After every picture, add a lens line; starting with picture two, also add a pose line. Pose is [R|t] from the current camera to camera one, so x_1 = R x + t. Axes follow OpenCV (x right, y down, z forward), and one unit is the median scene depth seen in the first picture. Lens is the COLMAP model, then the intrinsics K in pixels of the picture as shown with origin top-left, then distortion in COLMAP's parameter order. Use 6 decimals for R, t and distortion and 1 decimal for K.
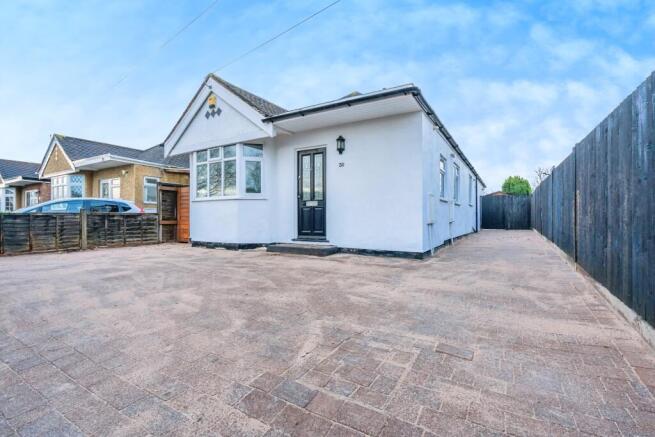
lens RADIAL K [[299.6, 0, 327.7], [0, 299.6, 218.9], [0, 0, 1]] dist [-0.000031, 0.000217]
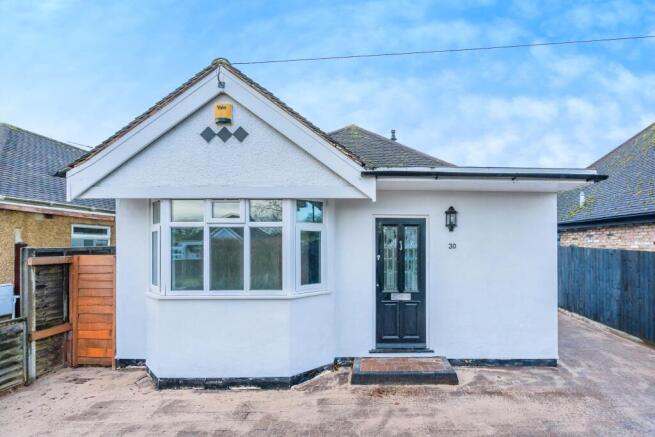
lens RADIAL K [[299.6, 0, 330.8], [0, 299.6, 234.2], [0, 0, 1]] dist [-0.000031, 0.000217]
pose [[0.847623, -0.000065, 0.530600, -0.528923], [-0.003463, 0.999978, 0.005654, -0.189061], [-0.530588, -0.006630, 0.847604, 0.474243]]
